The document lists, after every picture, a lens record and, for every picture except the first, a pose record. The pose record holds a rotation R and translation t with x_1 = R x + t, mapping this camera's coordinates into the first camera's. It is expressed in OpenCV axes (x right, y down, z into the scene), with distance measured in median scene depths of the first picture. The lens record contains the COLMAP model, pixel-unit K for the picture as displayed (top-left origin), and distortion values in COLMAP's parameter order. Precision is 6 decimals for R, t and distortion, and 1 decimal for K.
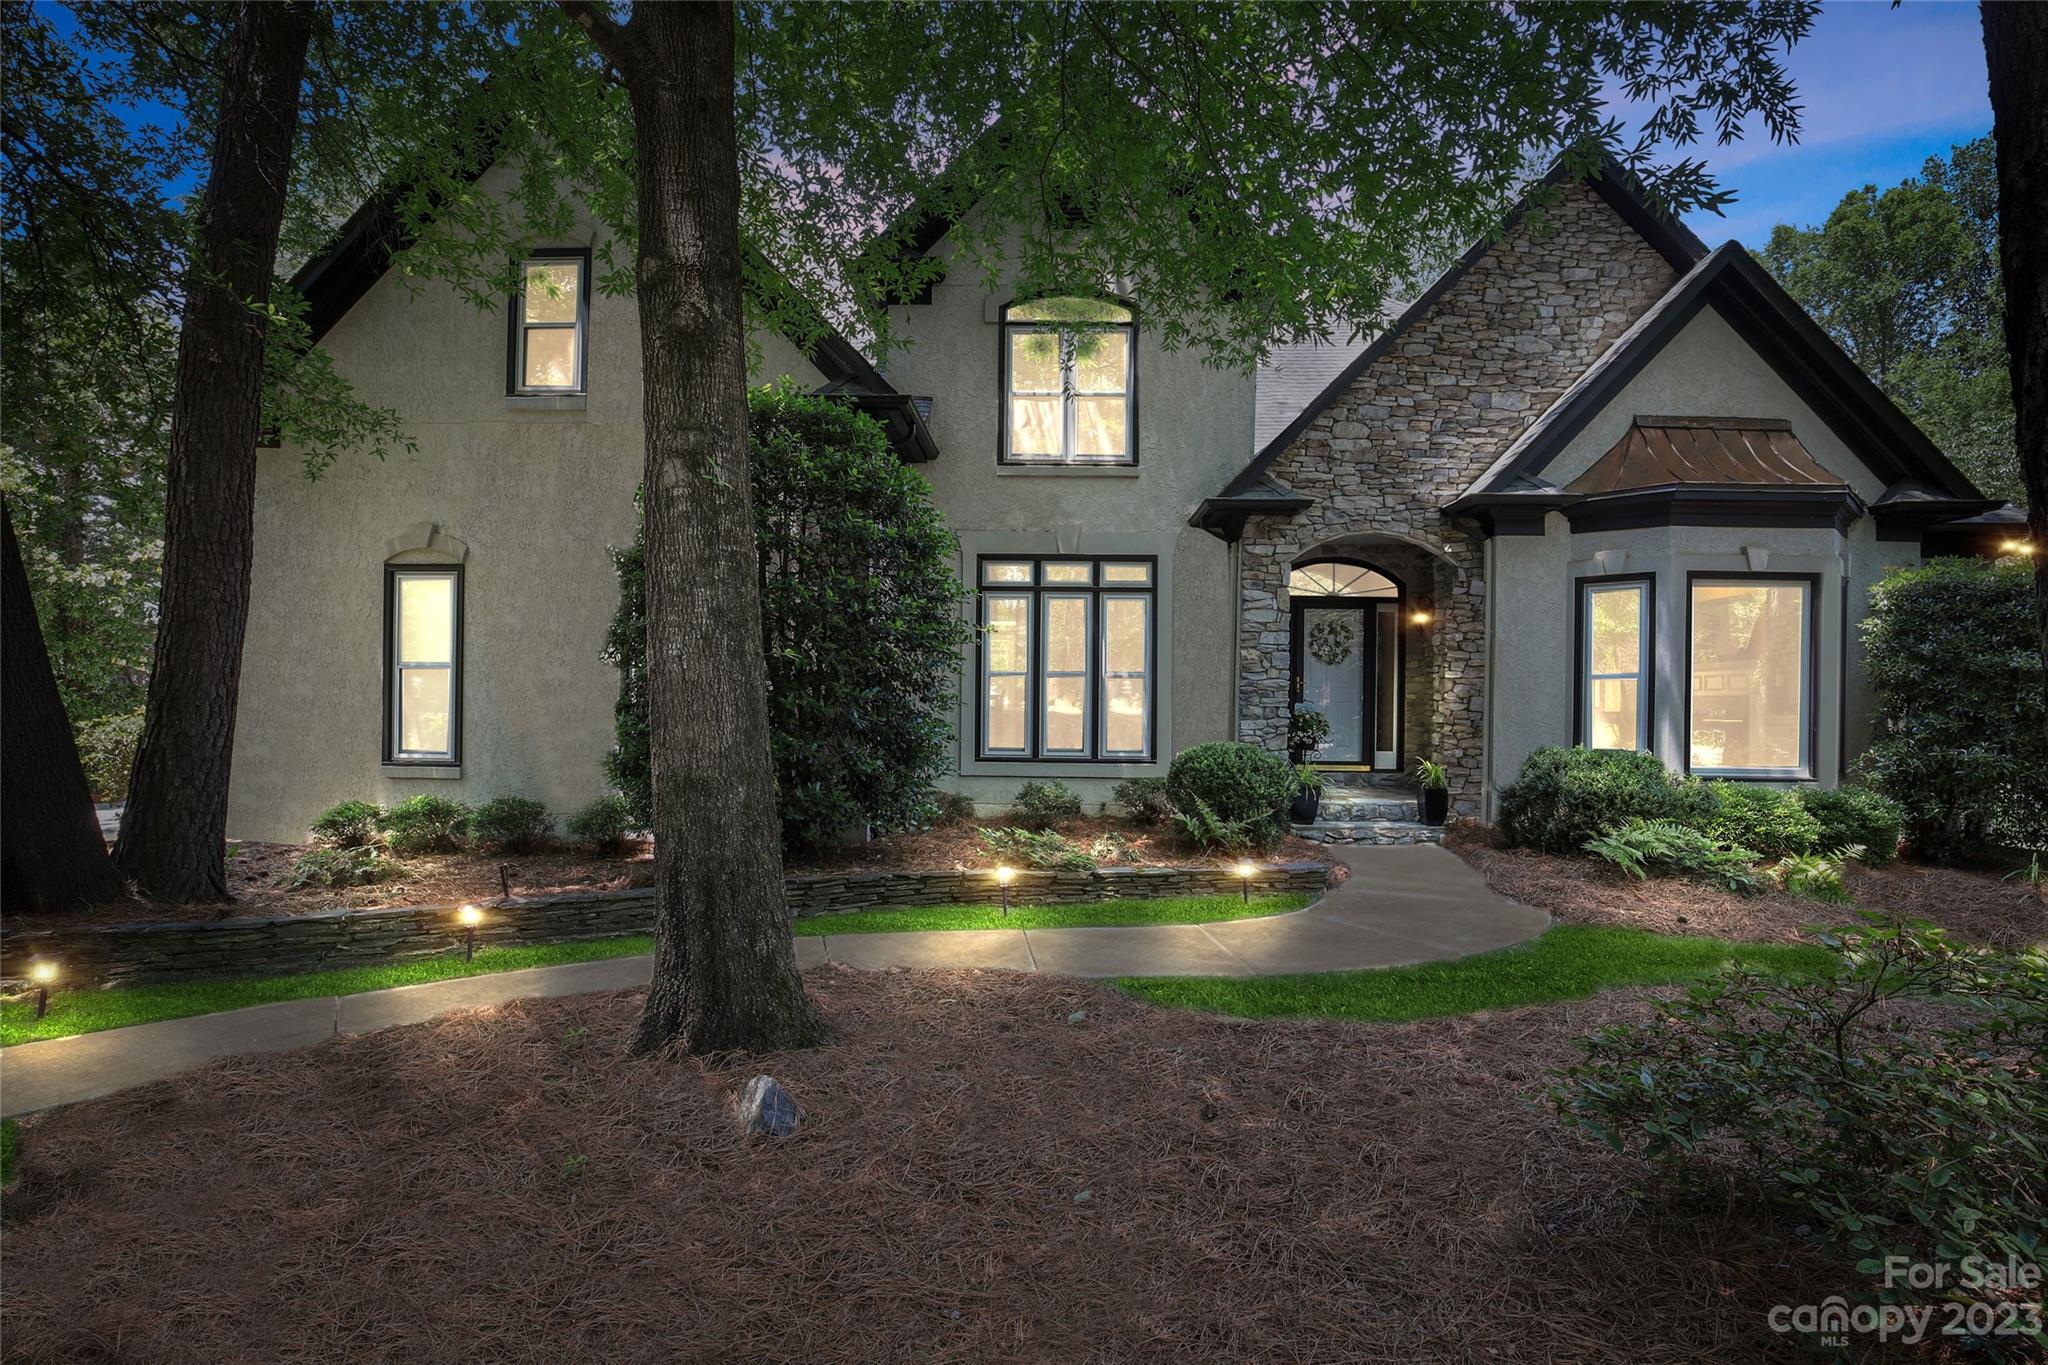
lens RADIAL K [[948.8, 0, 1023.6], [0, 948.8, 687.9], [0, 0, 1]] dist [-0.030812, 0.007543]
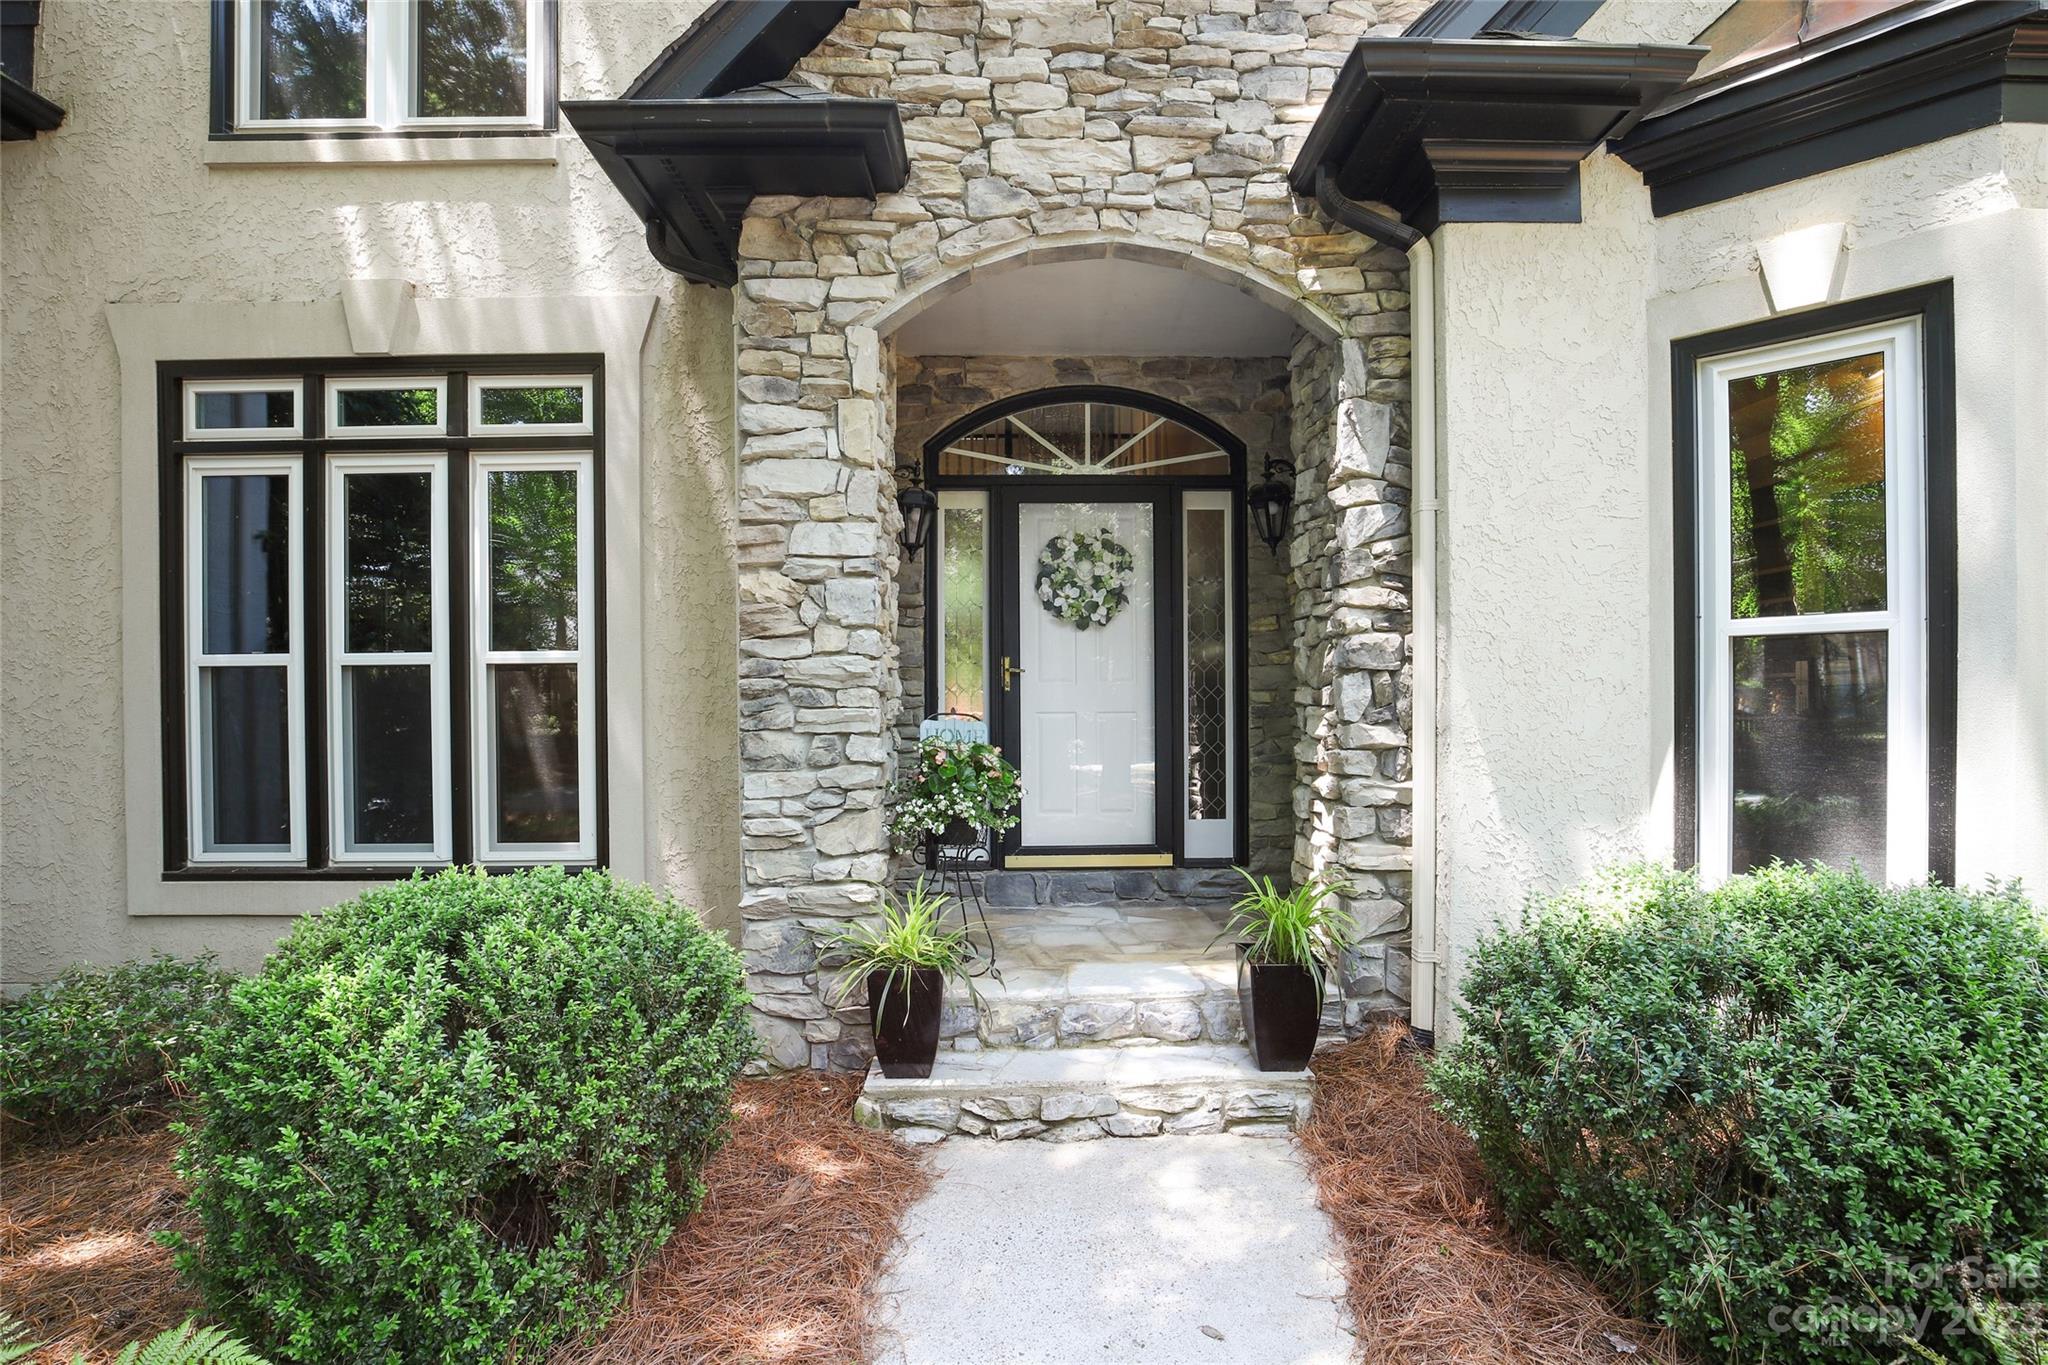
lens RADIAL K [[948.8, 0, 1023.6], [0, 948.8, 687.9], [0, 0, 1]] dist [-0.030812, 0.007543]
pose [[0.998583, -0.018215, 0.049995, 0.317632], [0.018430, 0.999823, -0.003842, 0.005608], [-0.049916, 0.004758, 0.998742, 0.643675]]
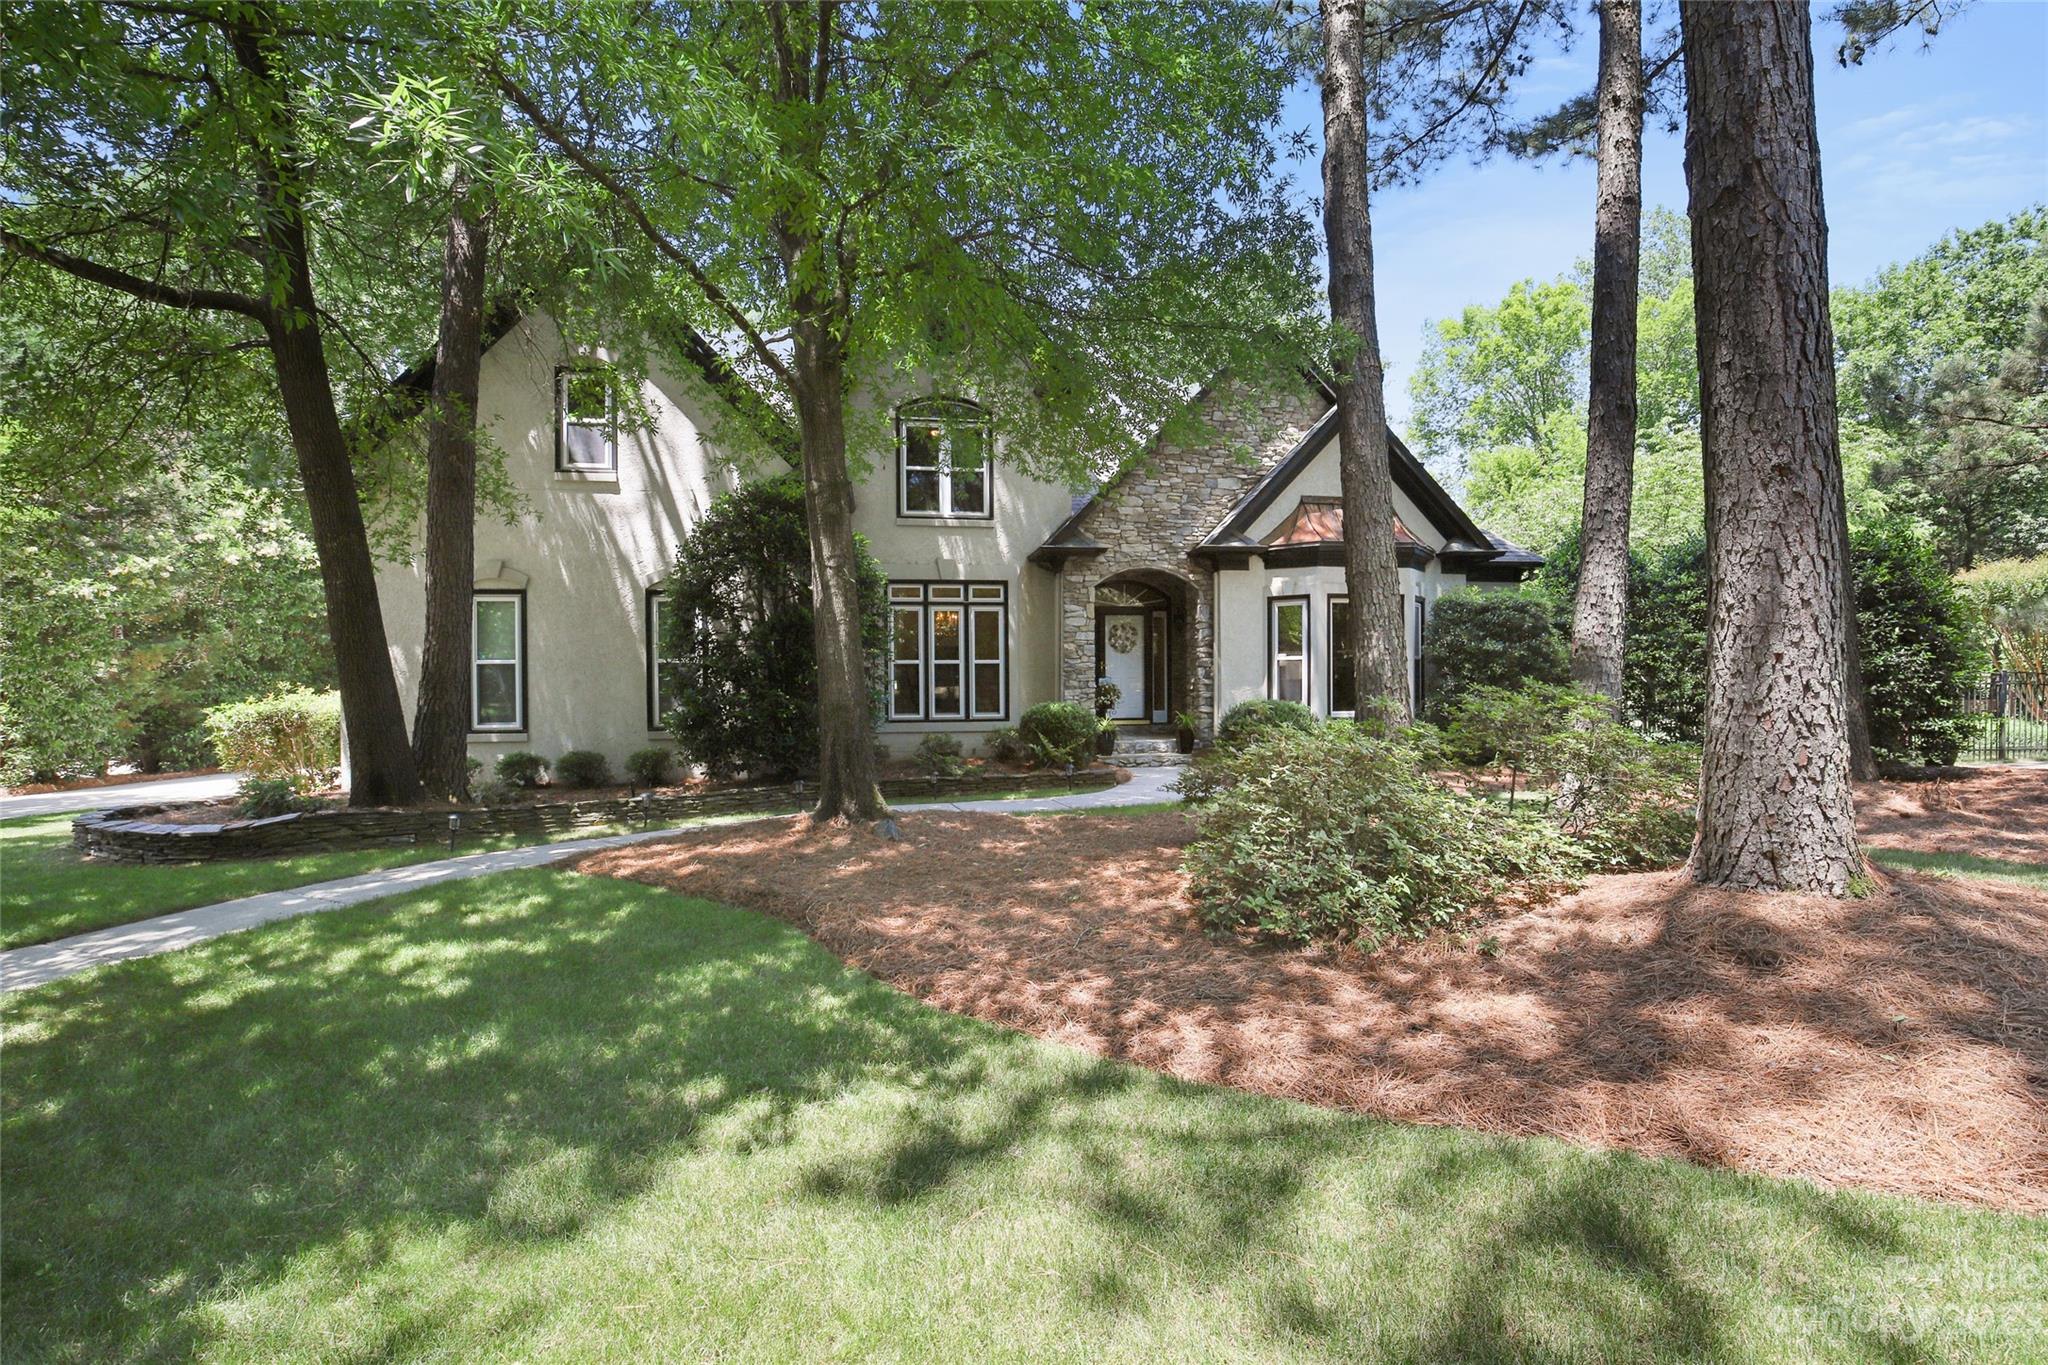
lens RADIAL K [[948.8, 0, 1023.6], [0, 948.8, 687.9], [0, 0, 1]] dist [-0.030812, 0.007543]
pose [[0.982793, -0.019664, 0.183662, -0.118860], [0.017598, 0.999762, 0.012869, 0.010204], [-0.183871, -0.009416, 0.982905, -0.500512]]
